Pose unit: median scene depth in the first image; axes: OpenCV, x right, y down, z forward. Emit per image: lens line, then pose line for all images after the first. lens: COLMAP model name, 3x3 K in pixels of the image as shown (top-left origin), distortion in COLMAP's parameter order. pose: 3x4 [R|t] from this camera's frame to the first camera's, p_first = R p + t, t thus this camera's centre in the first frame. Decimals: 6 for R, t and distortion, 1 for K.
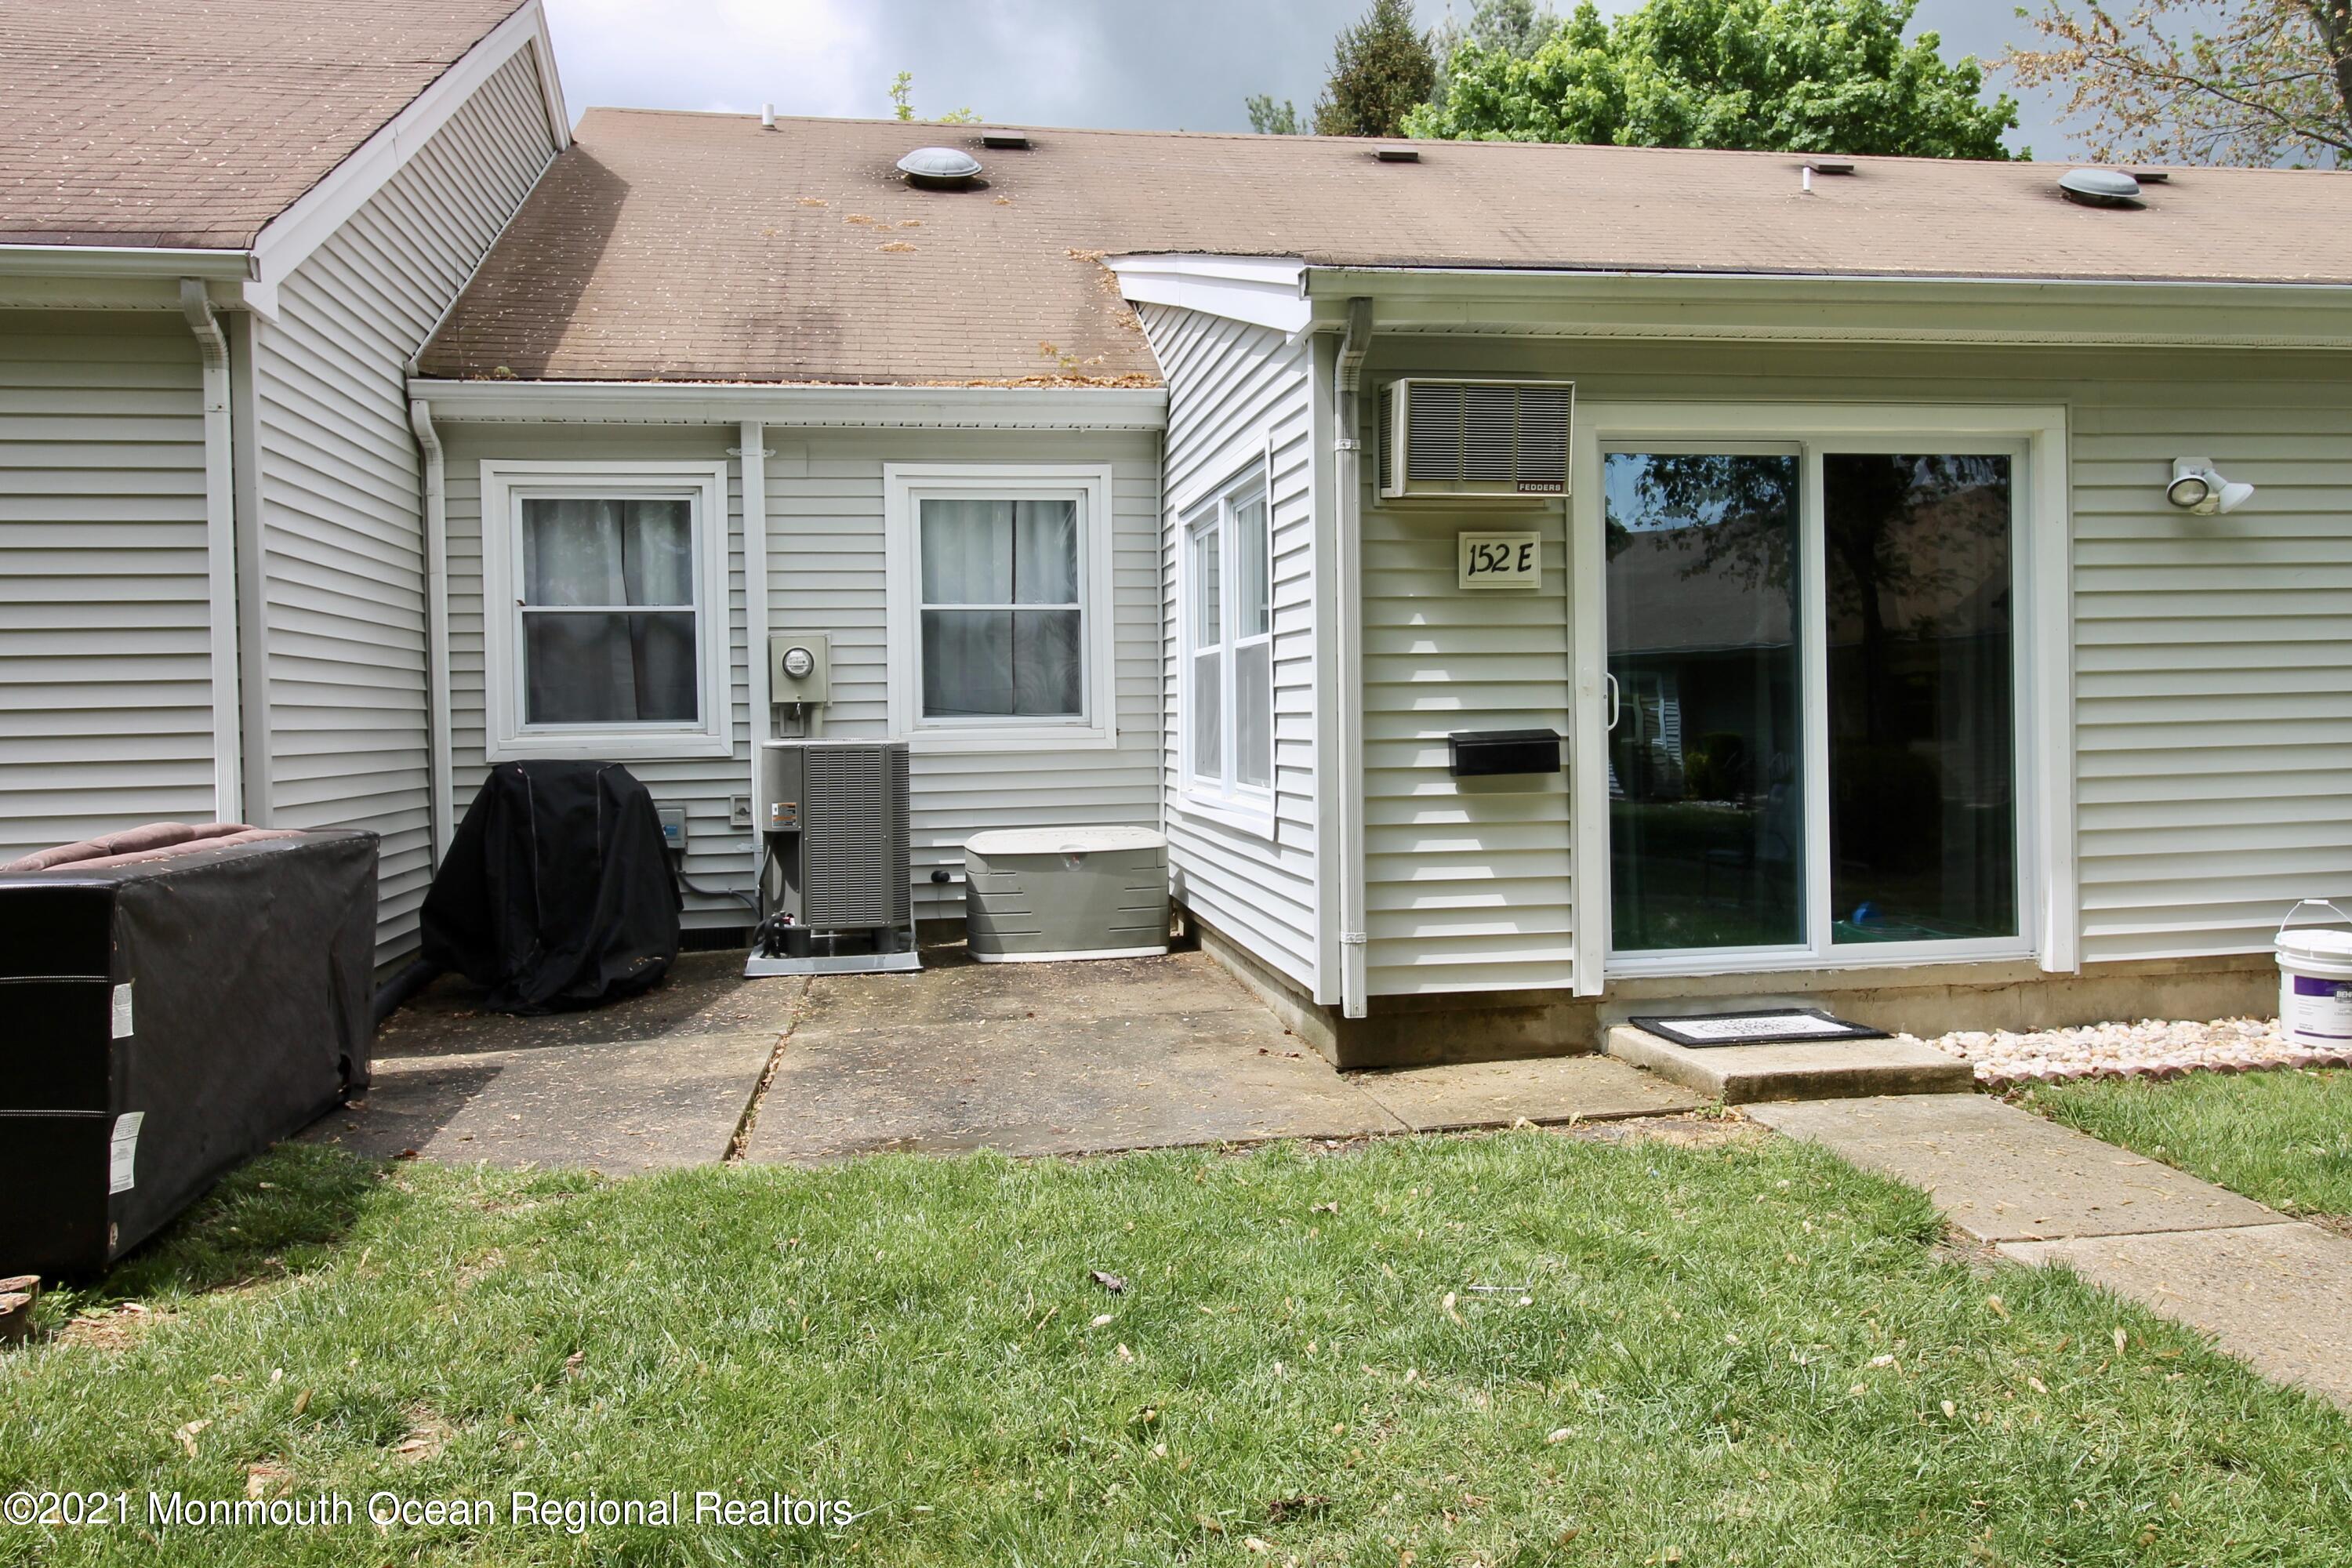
lens RADIAL K [[1715.5, 0, 1241.0], [0, 1715.5, 739.4], [0, 0, 1]] dist [0.013828, -0.003226]
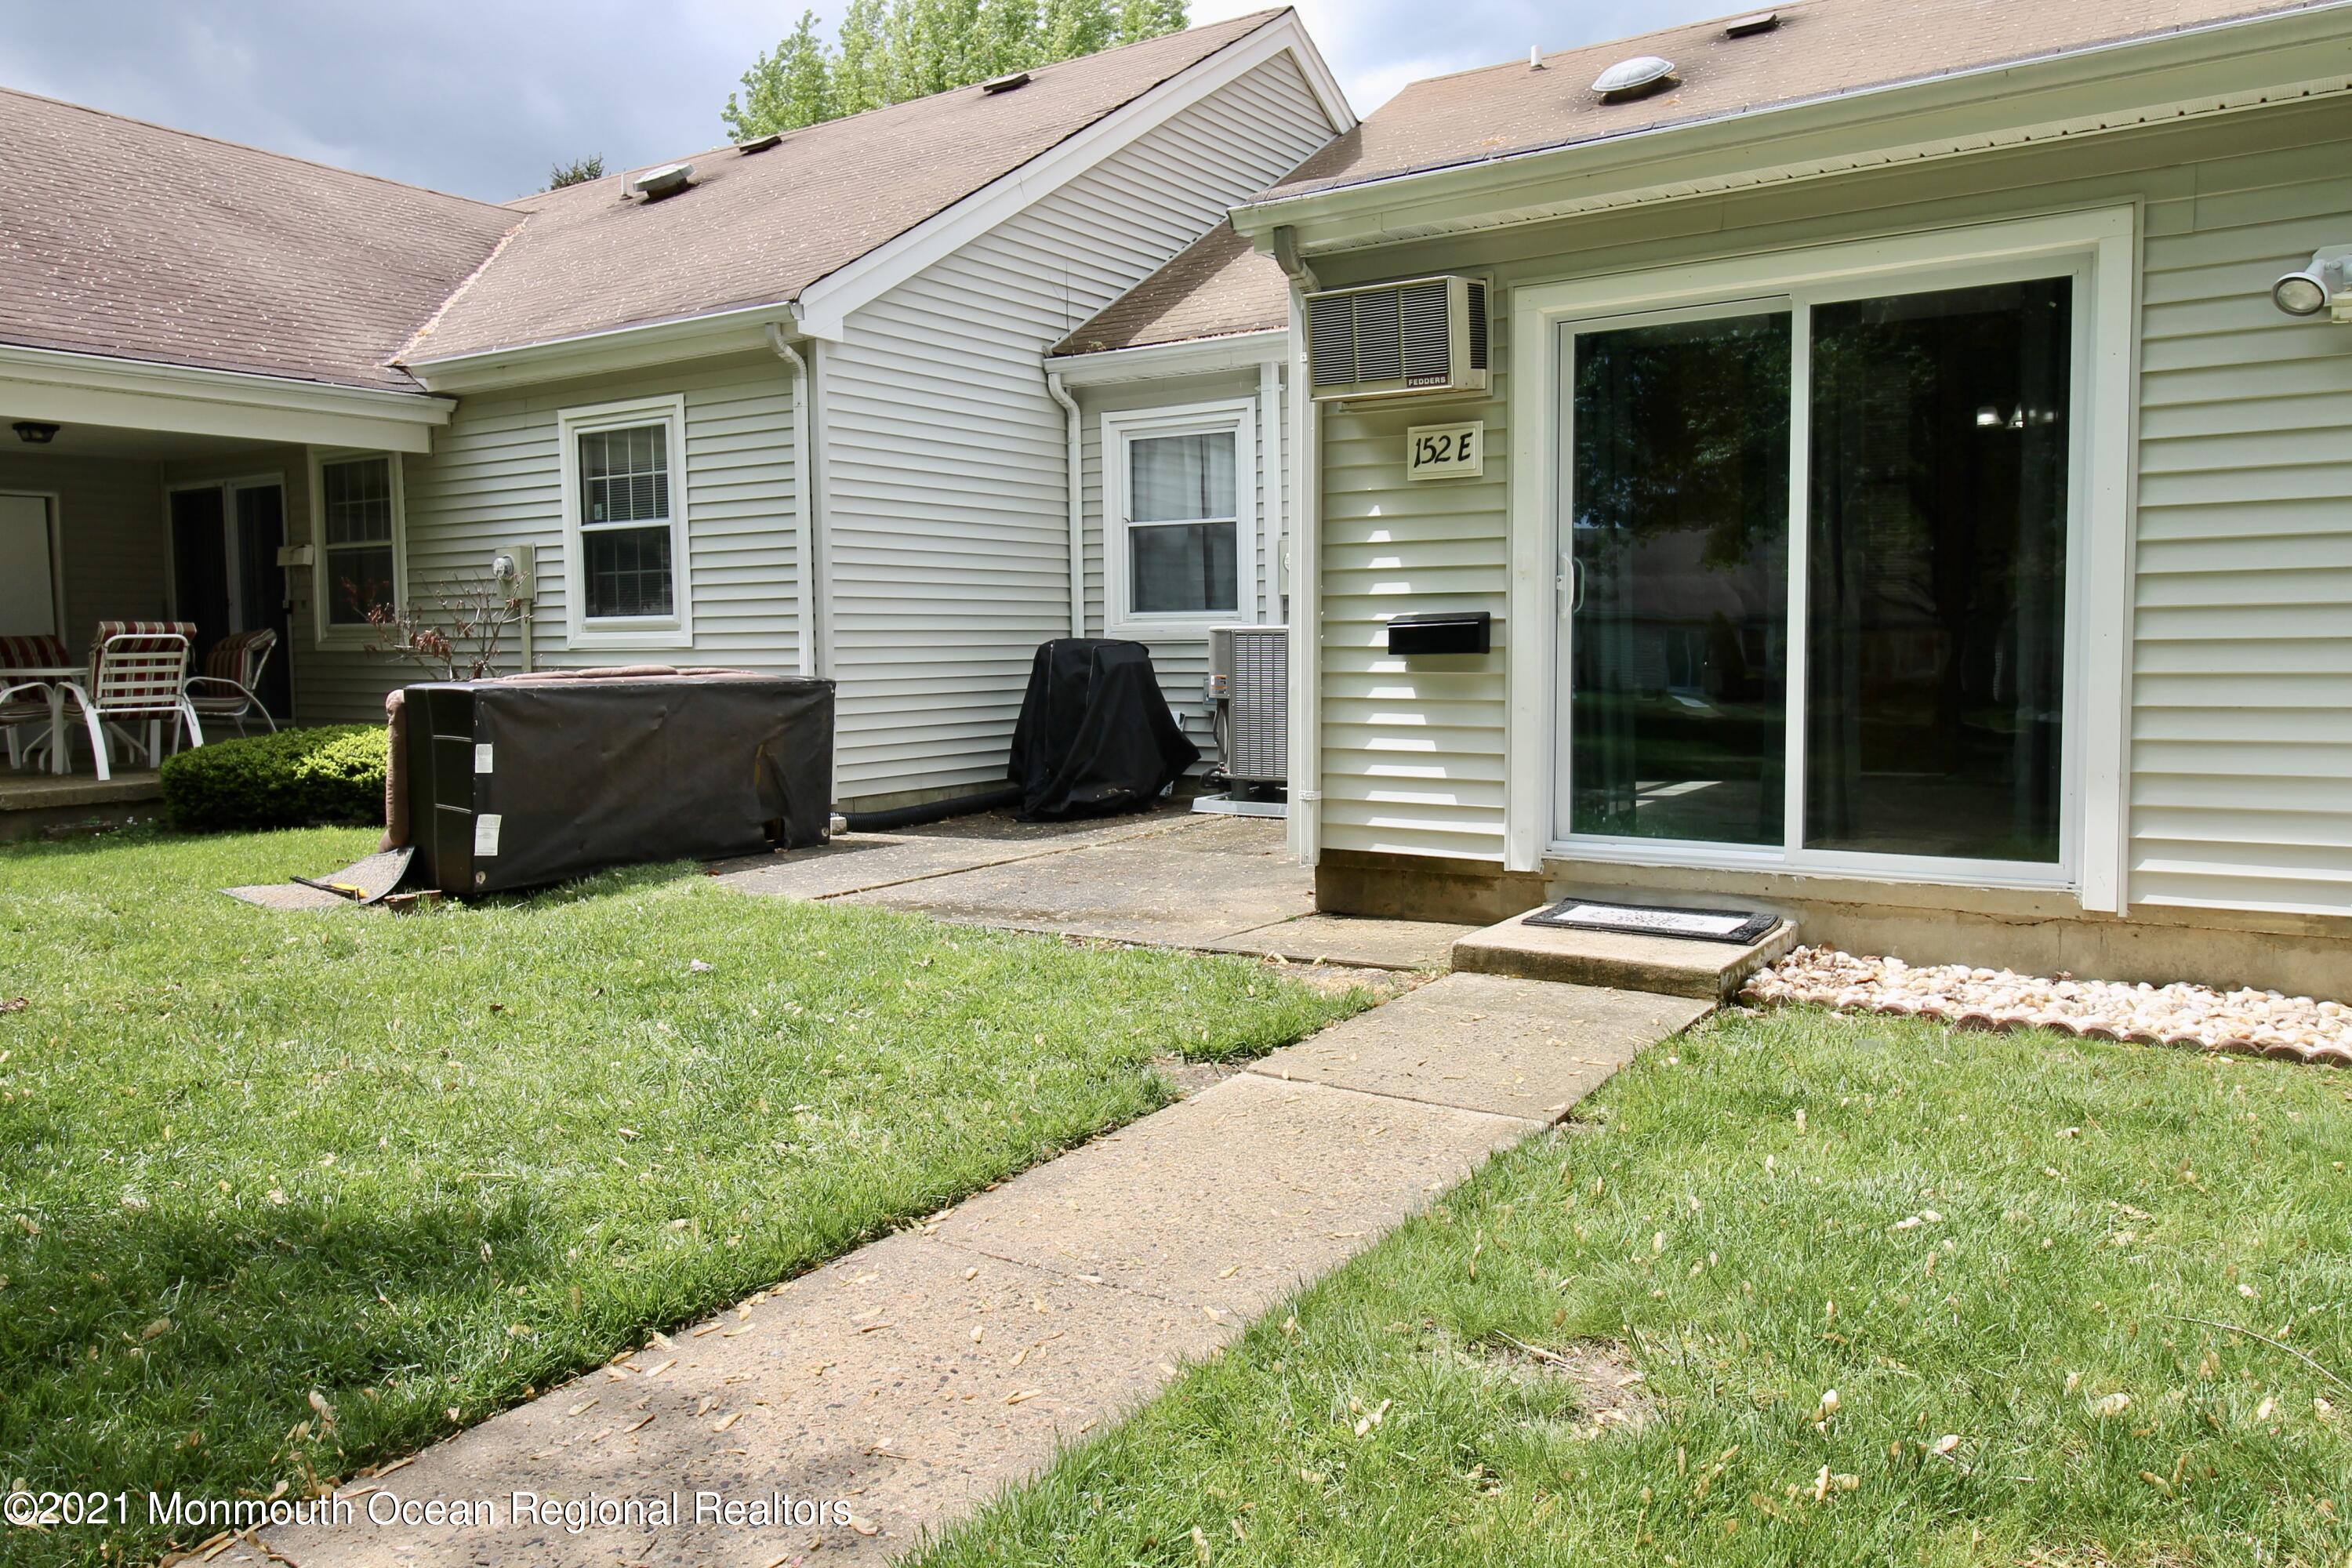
lens RADIAL K [[1715.5, 0, 1241.0], [0, 1715.5, 739.4], [0, 0, 1]] dist [0.013828, -0.003226]
pose [[0.729519, 0.050506, -0.682093, 0.755991], [-0.011482, 0.998034, 0.061619, 0.008457], [0.683864, -0.037121, 0.728664, 0.133923]]
